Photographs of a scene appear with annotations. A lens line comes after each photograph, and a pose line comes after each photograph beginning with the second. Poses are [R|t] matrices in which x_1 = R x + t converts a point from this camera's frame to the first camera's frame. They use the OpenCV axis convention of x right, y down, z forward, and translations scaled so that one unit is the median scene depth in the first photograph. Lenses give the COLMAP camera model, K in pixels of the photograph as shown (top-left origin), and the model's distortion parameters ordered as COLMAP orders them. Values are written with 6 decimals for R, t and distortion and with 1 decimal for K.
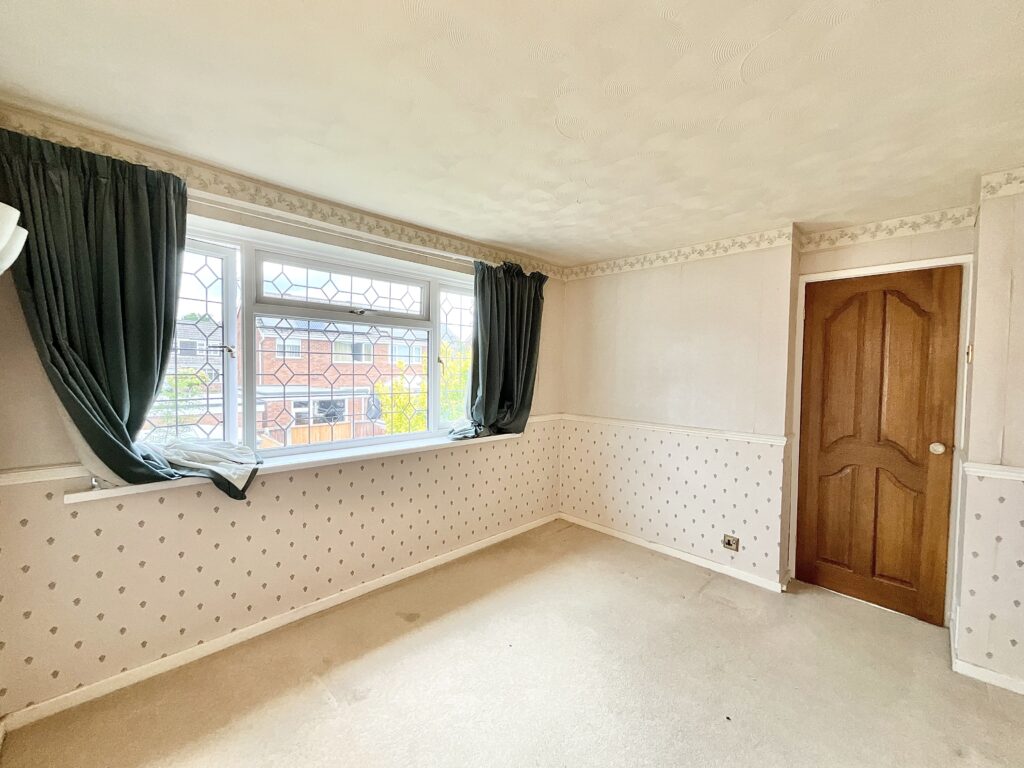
lens RADIAL K [[414.5, 0, 531.6], [0, 414.5, 382.9], [0, 0, 1]] dist [-0.001056, -0.000500]
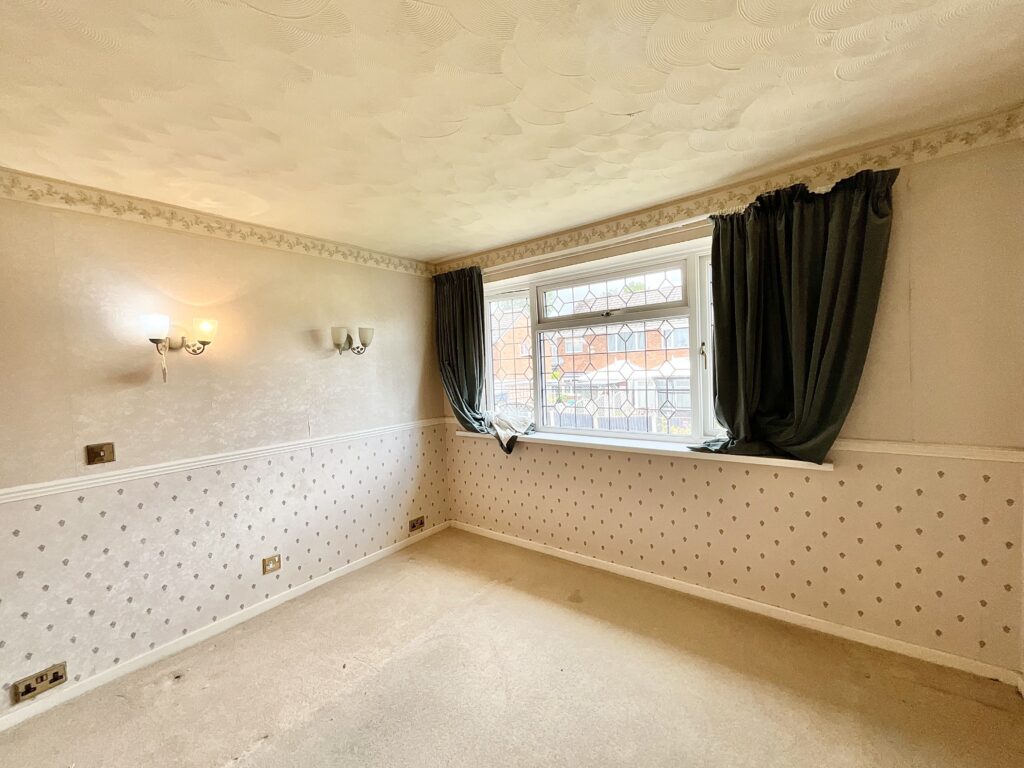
lens RADIAL K [[414.5, 0, 514.9], [0, 414.5, 388.6], [0, 0, 1]] dist [-0.001056, -0.000500]
pose [[0.115087, 0.027570, -0.992973, 0.657589], [0.005306, 0.999583, 0.028368, -0.007688], [0.993341, -0.008533, 0.114893, 0.643636]]
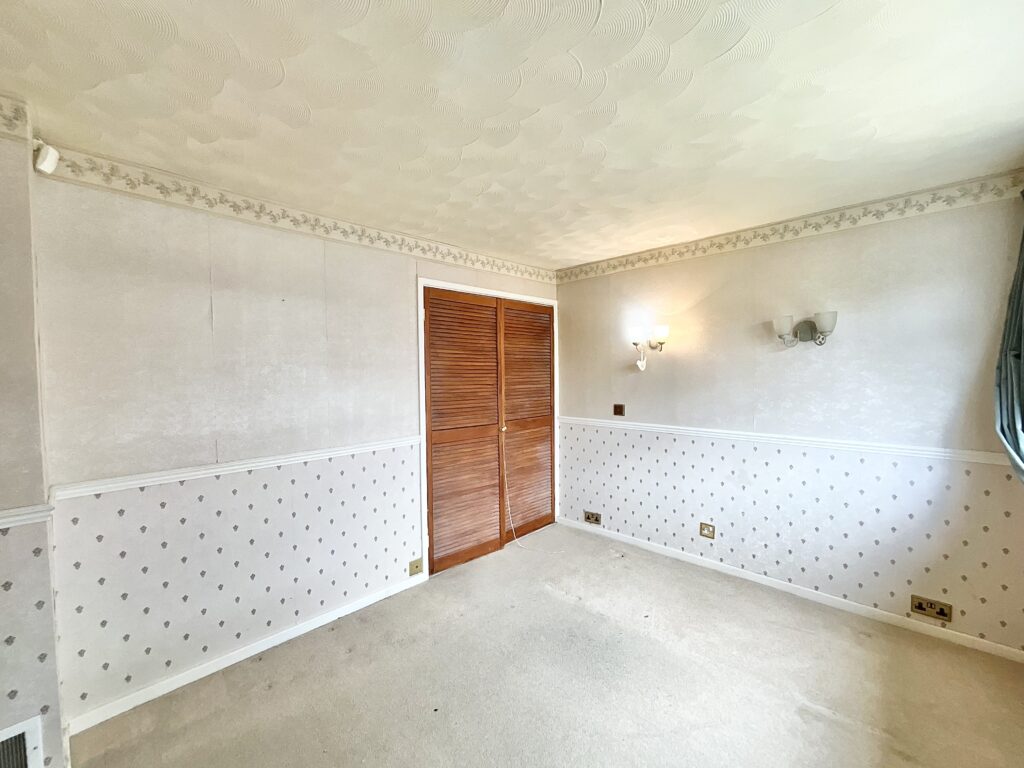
lens RADIAL K [[414.5, 0, 510.0], [0, 414.5, 391.8], [0, 0, 1]] dist [-0.001056, -0.000500]
pose [[-0.999944, -0.010590, -0.000754, 0.170108], [-0.010615, 0.995828, 0.090629, -0.045466], [-0.000208, 0.090632, -0.995884, 1.286793]]
